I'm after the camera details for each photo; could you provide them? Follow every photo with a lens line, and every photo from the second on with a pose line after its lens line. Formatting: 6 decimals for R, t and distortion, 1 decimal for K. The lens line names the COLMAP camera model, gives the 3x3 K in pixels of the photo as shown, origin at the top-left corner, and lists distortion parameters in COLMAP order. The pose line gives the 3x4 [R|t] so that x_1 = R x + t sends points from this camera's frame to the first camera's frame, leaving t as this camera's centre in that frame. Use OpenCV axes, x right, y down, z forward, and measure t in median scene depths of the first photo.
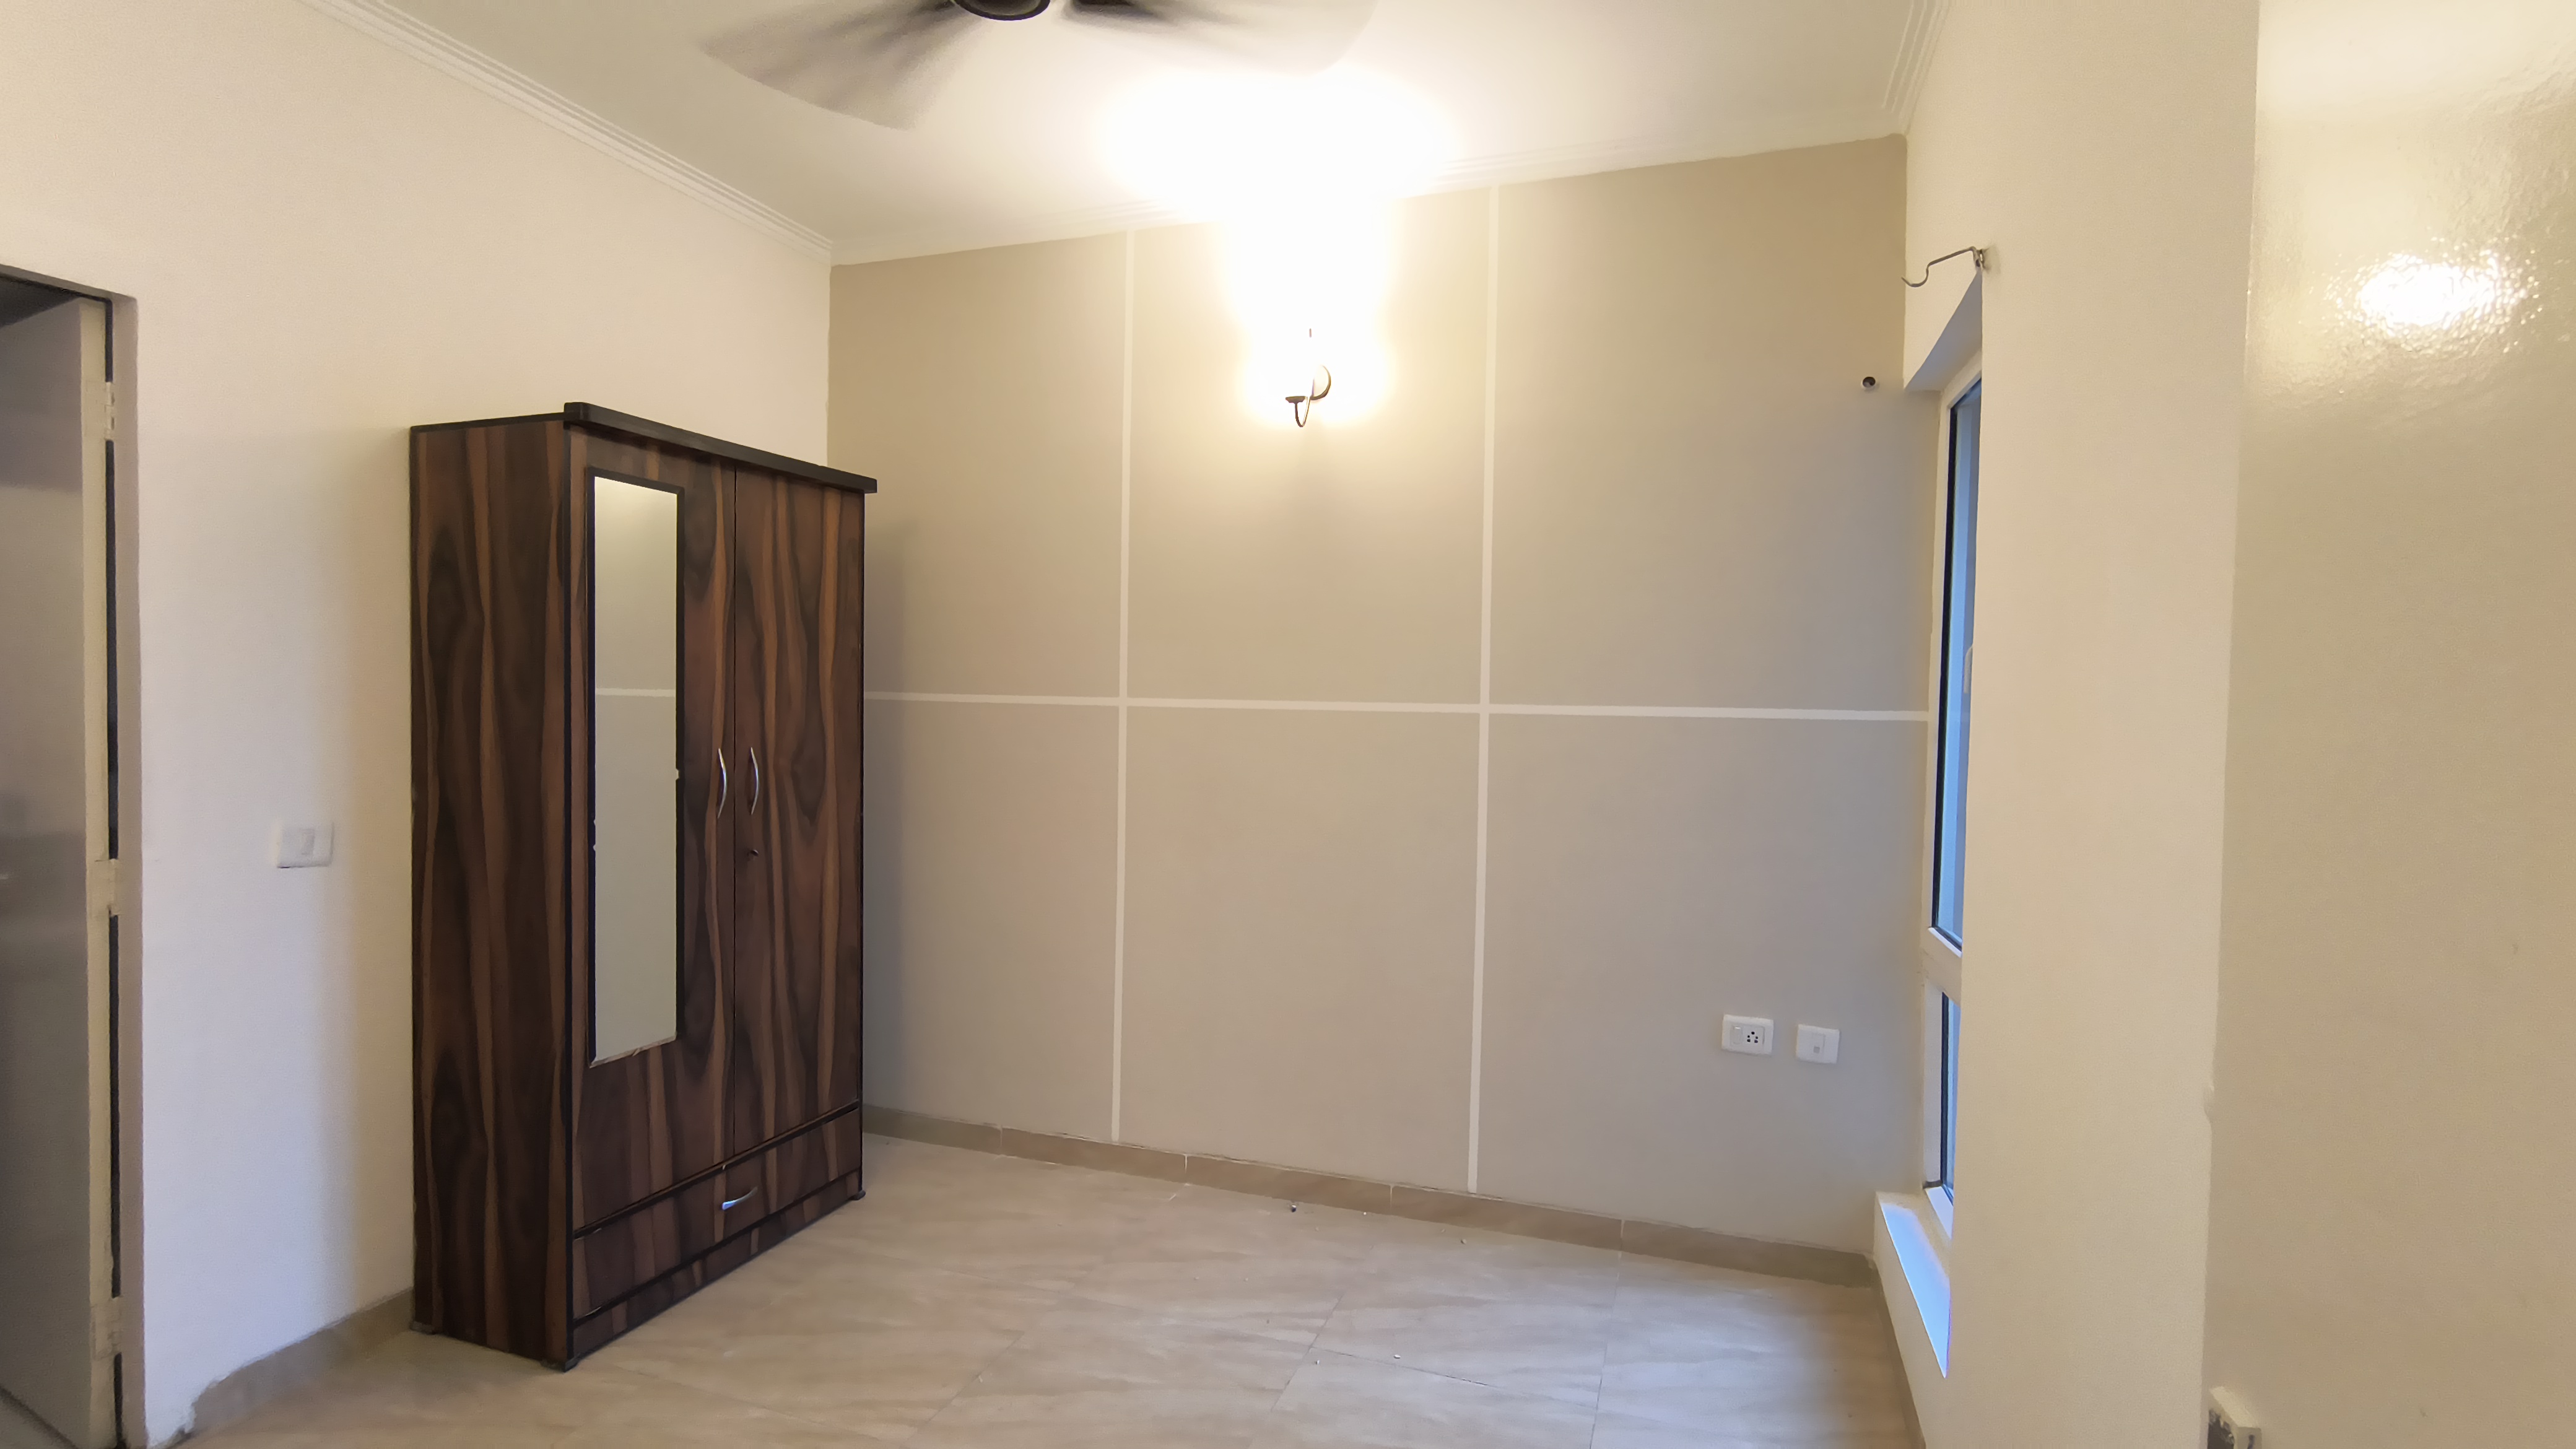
lens RADIAL K [[1168.4, 0, 1289.3], [0, 1168.4, 730.2], [0, 0, 1]] dist [0.000001, -0.000334]
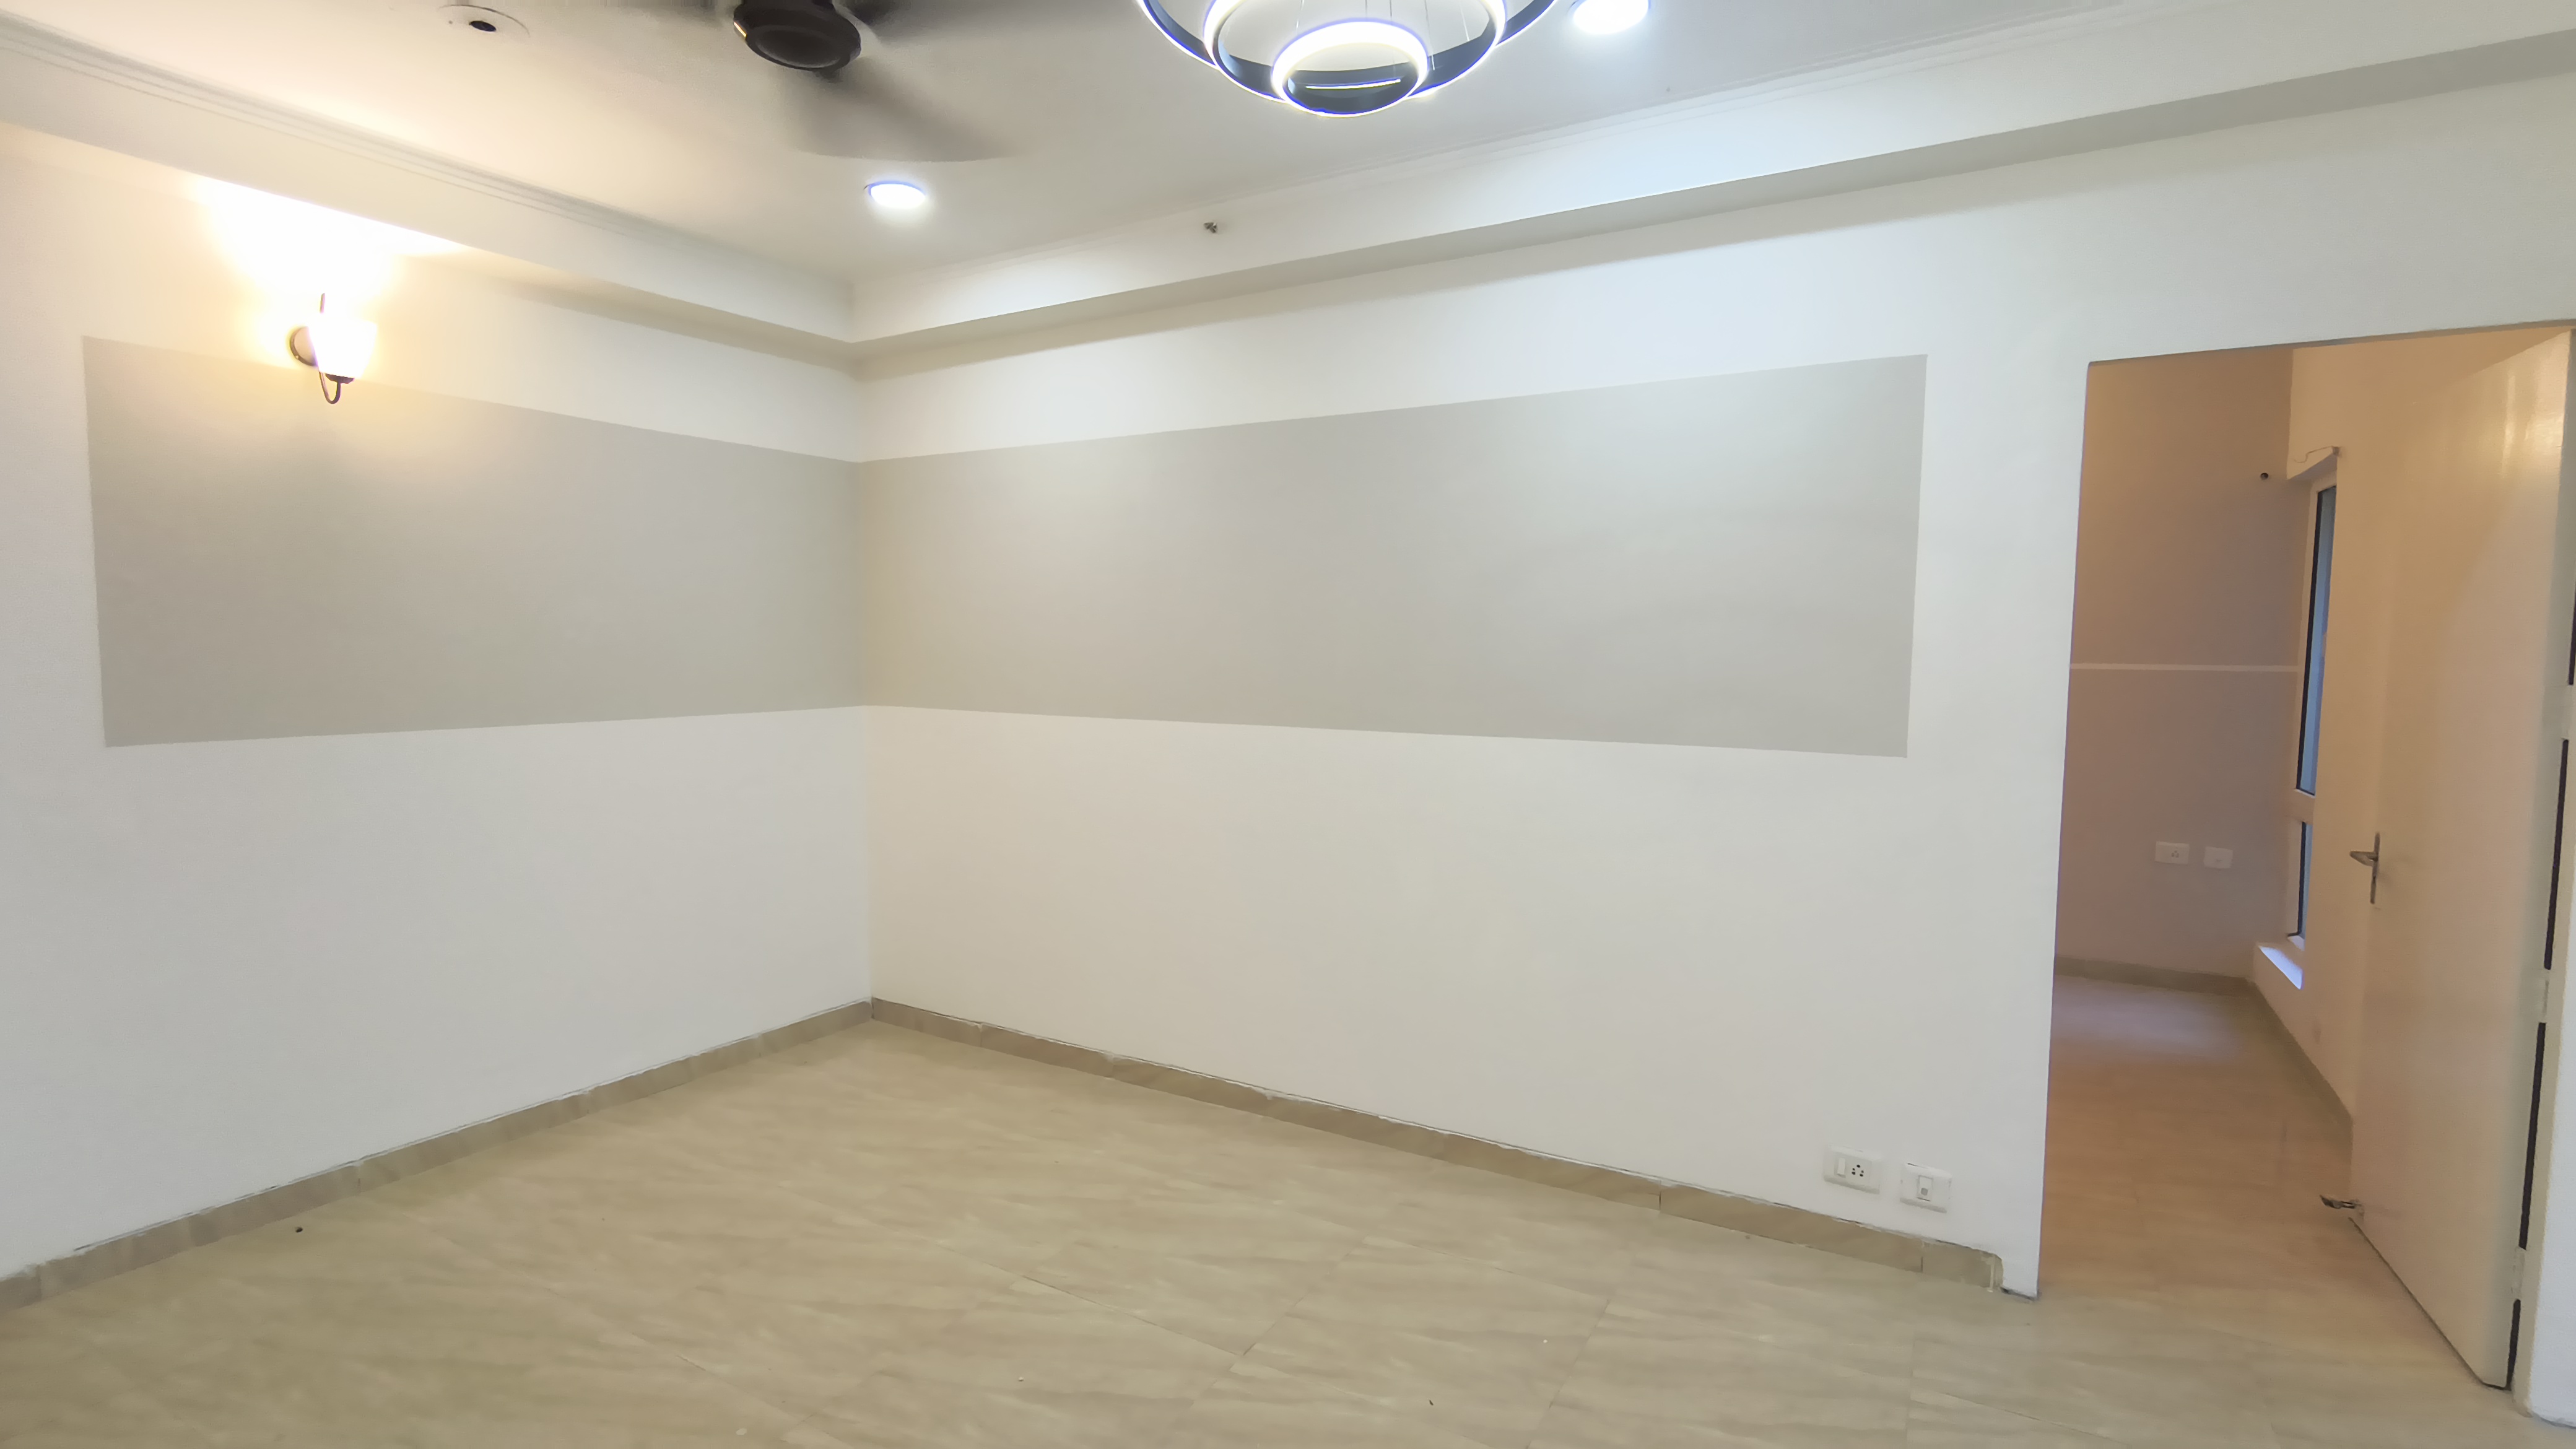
lens RADIAL K [[1168.4, 0, 1296.0], [0, 1168.4, 725.9], [0, 0, 1]] dist [0.000001, -0.000334]
pose [[0.978630, 0.007529, -0.205489, -0.553172], [-0.000311, 0.999383, 0.035136, 0.011934], [0.205627, -0.034321, 0.978028, -1.007638]]
